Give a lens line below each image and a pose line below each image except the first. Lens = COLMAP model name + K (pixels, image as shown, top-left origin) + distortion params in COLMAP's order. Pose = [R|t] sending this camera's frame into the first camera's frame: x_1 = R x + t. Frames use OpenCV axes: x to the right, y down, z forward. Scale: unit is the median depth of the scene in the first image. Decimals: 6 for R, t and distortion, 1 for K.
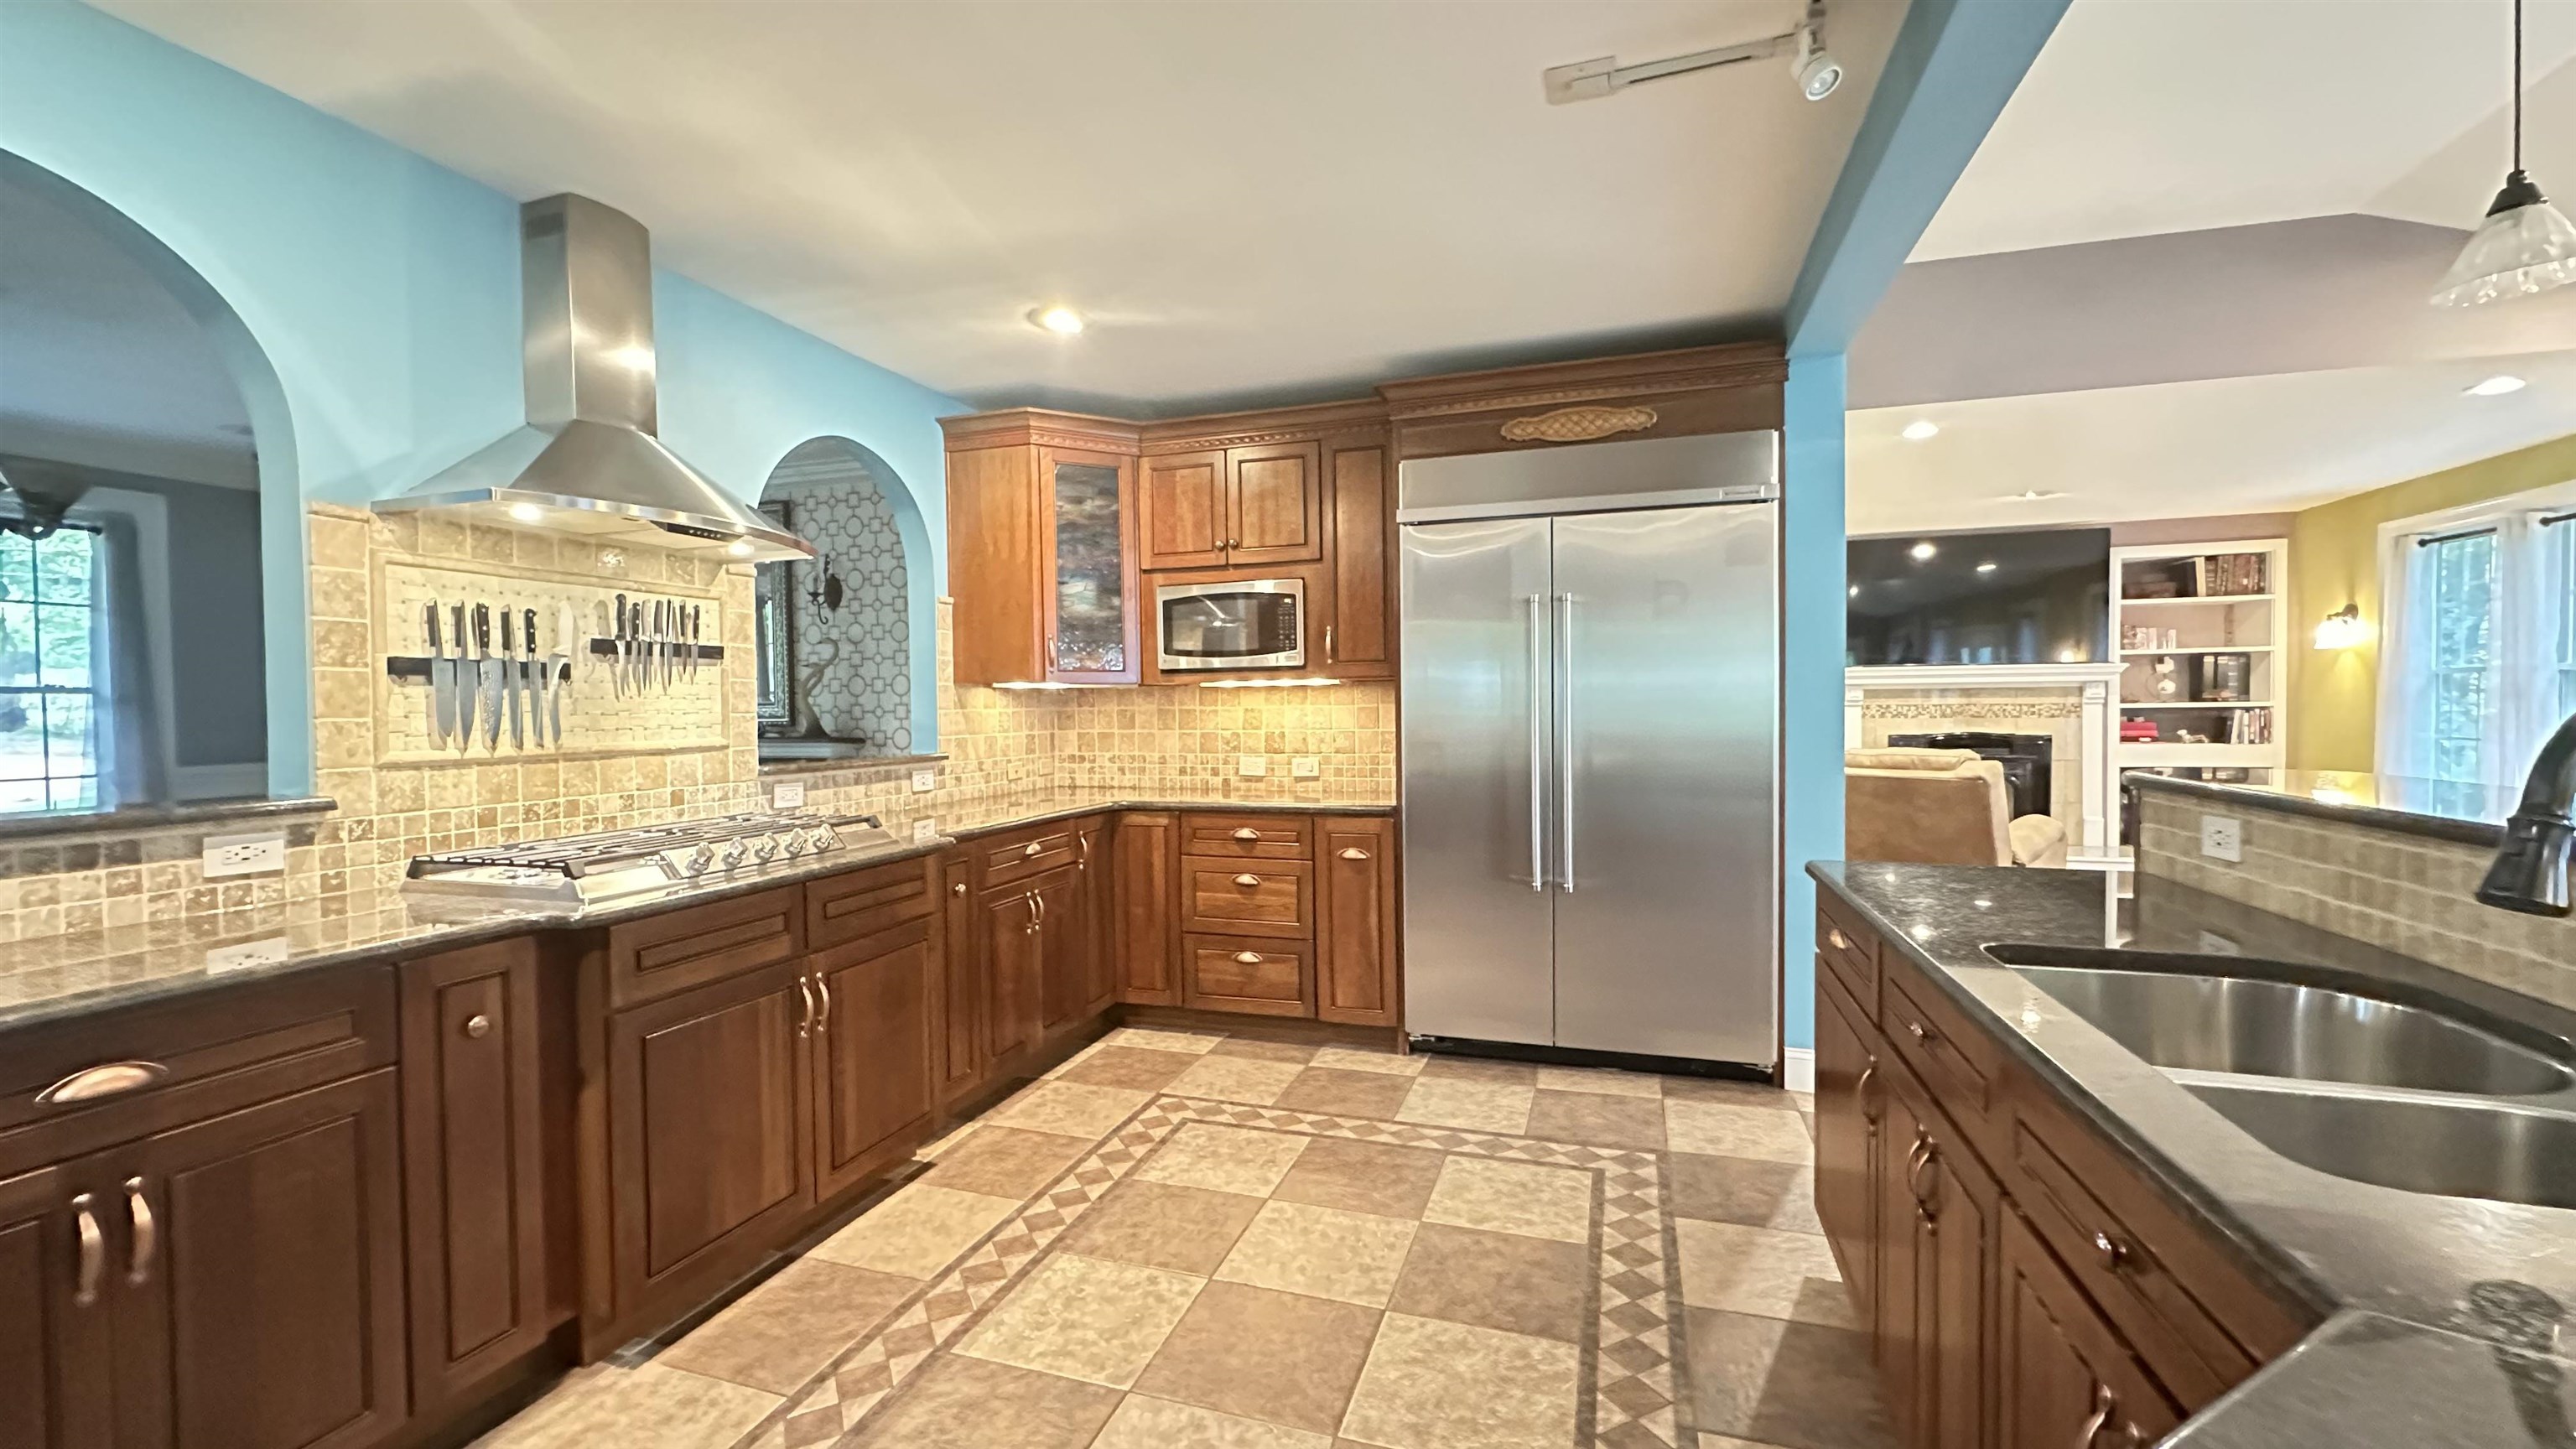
lens RADIAL K [[1030.3, 0, 1286.5], [0, 1030.3, 730.6], [0, 0, 1]] dist [-0.004891, 0.001053]
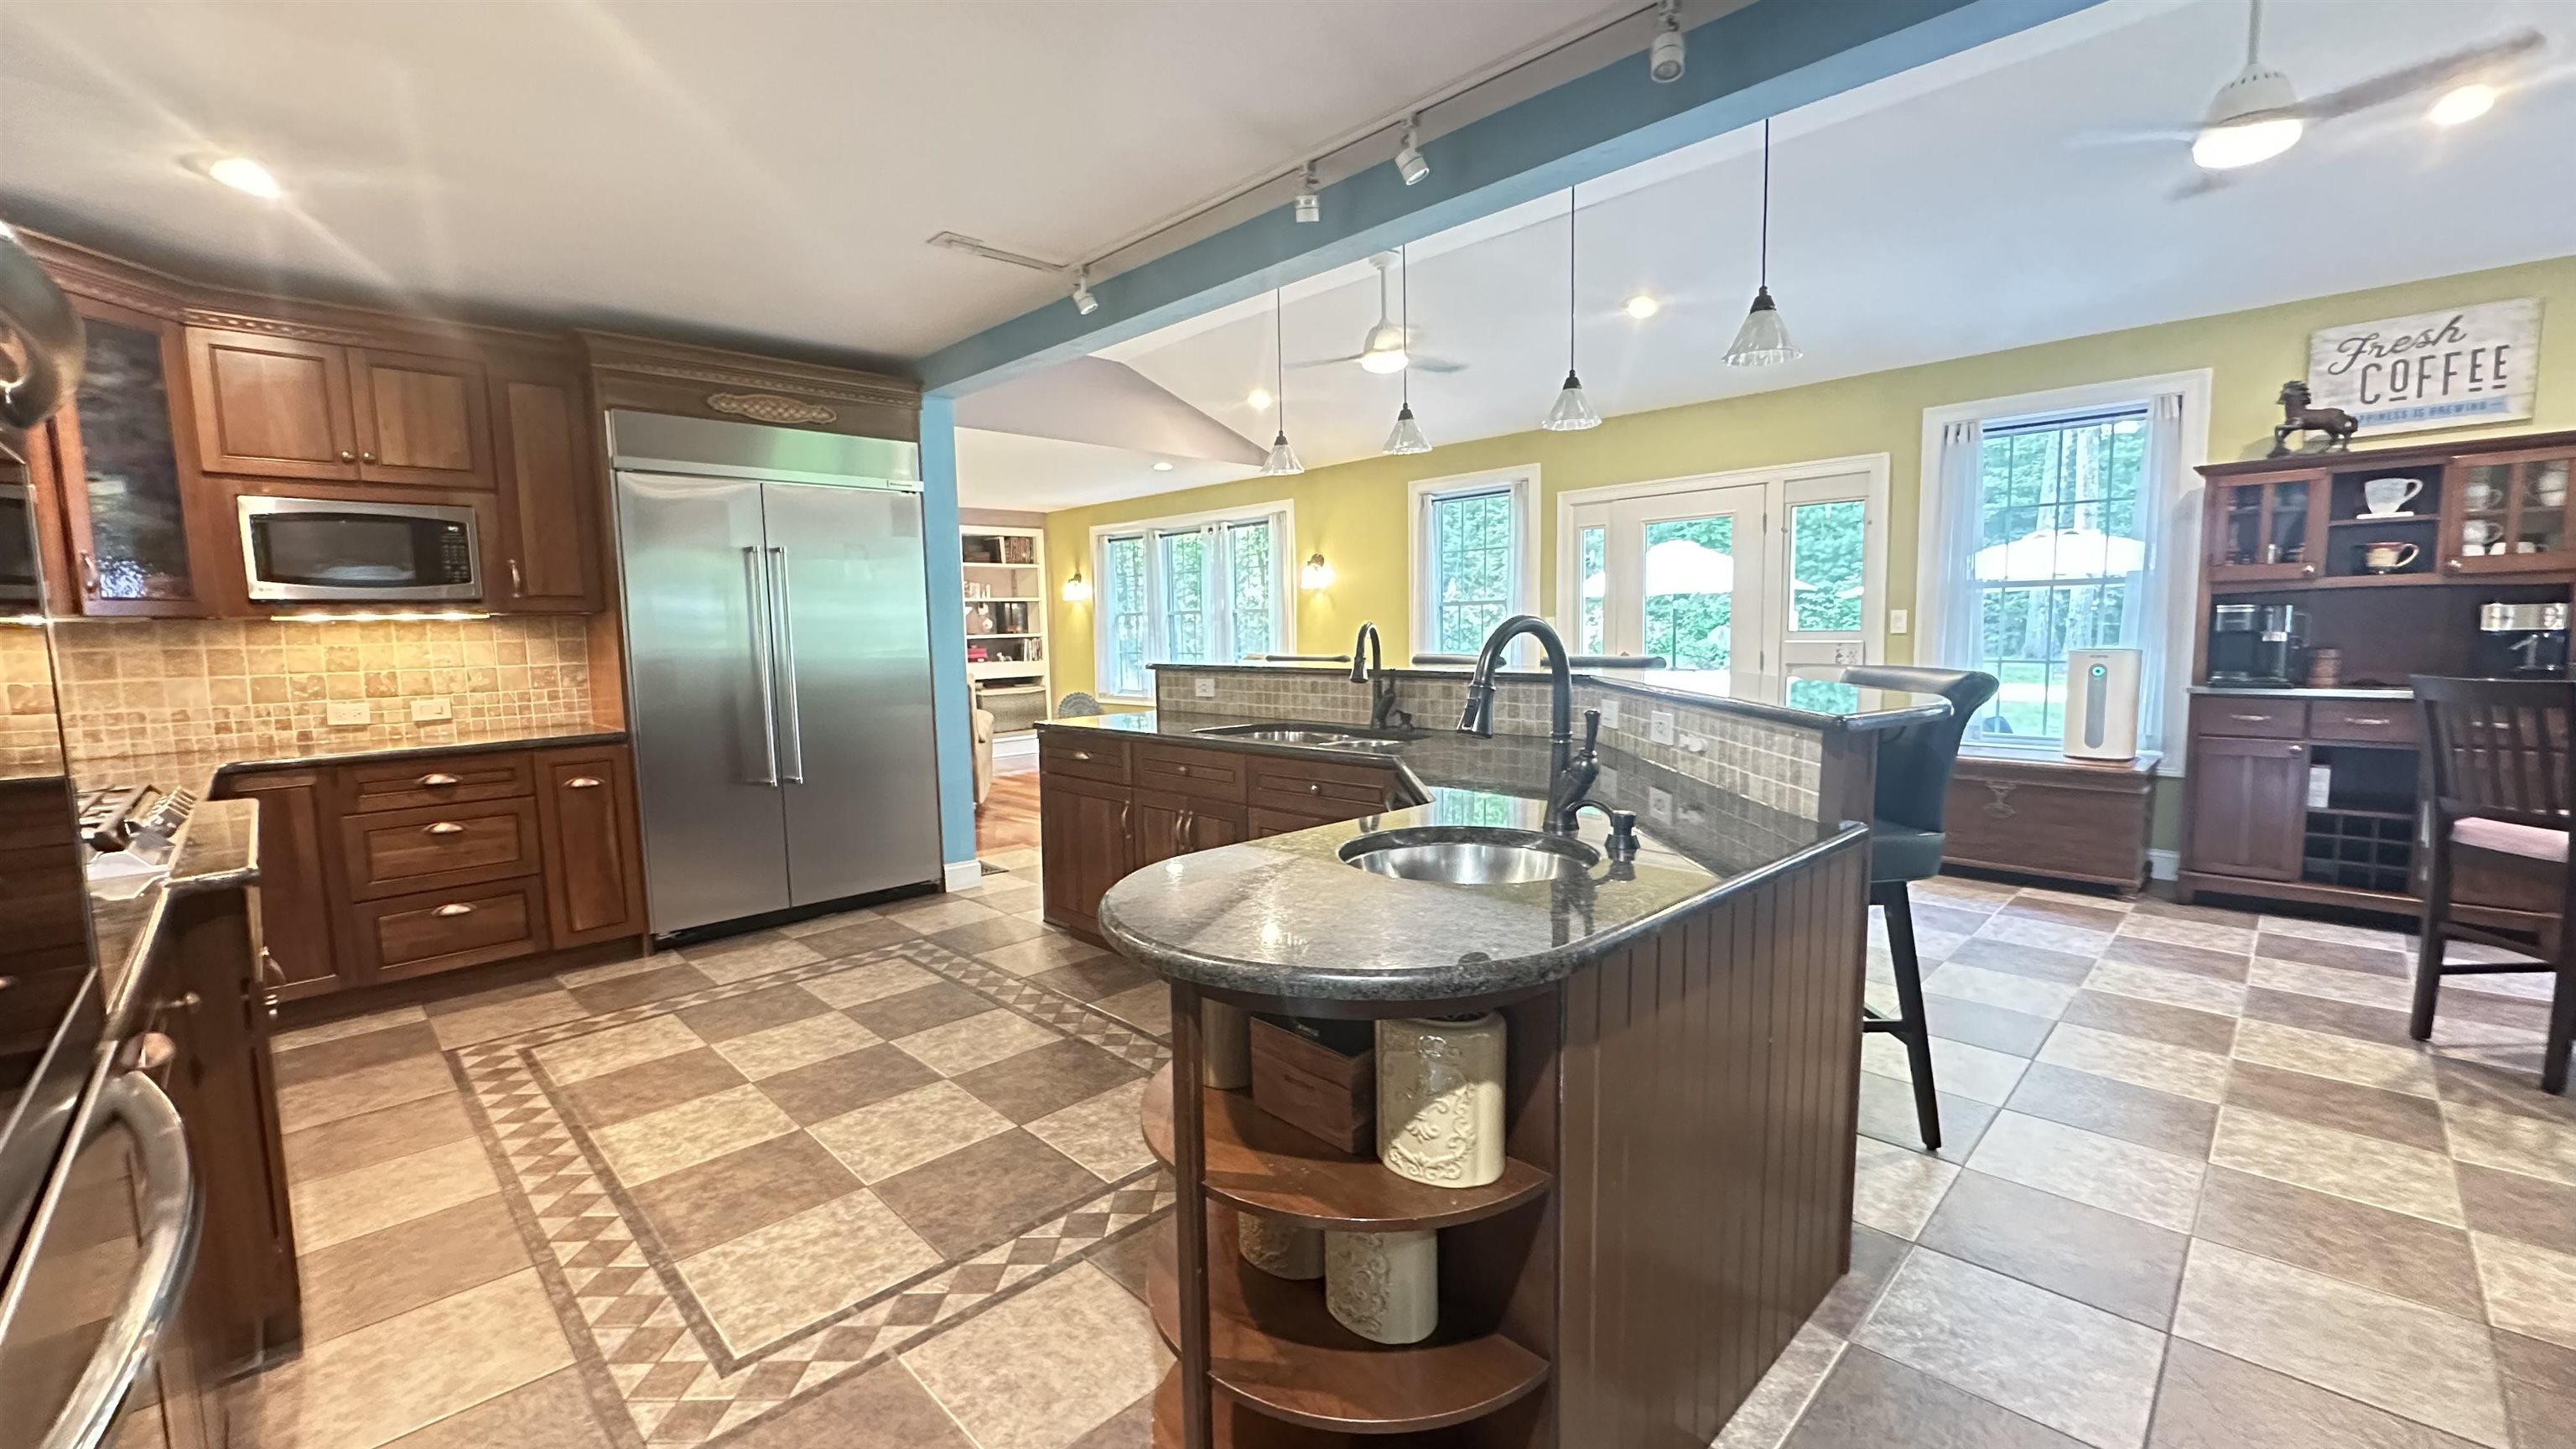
lens RADIAL K [[1030.3, 0, 1288.8], [0, 1030.3, 729.0], [0, 0, 1]] dist [-0.004891, 0.001053]
pose [[0.455562, -0.089238, 0.885720, -0.555474], [0.037909, 0.996005, 0.080851, 0.009585], [-0.889396, -0.003256, 0.457125, -0.117456]]
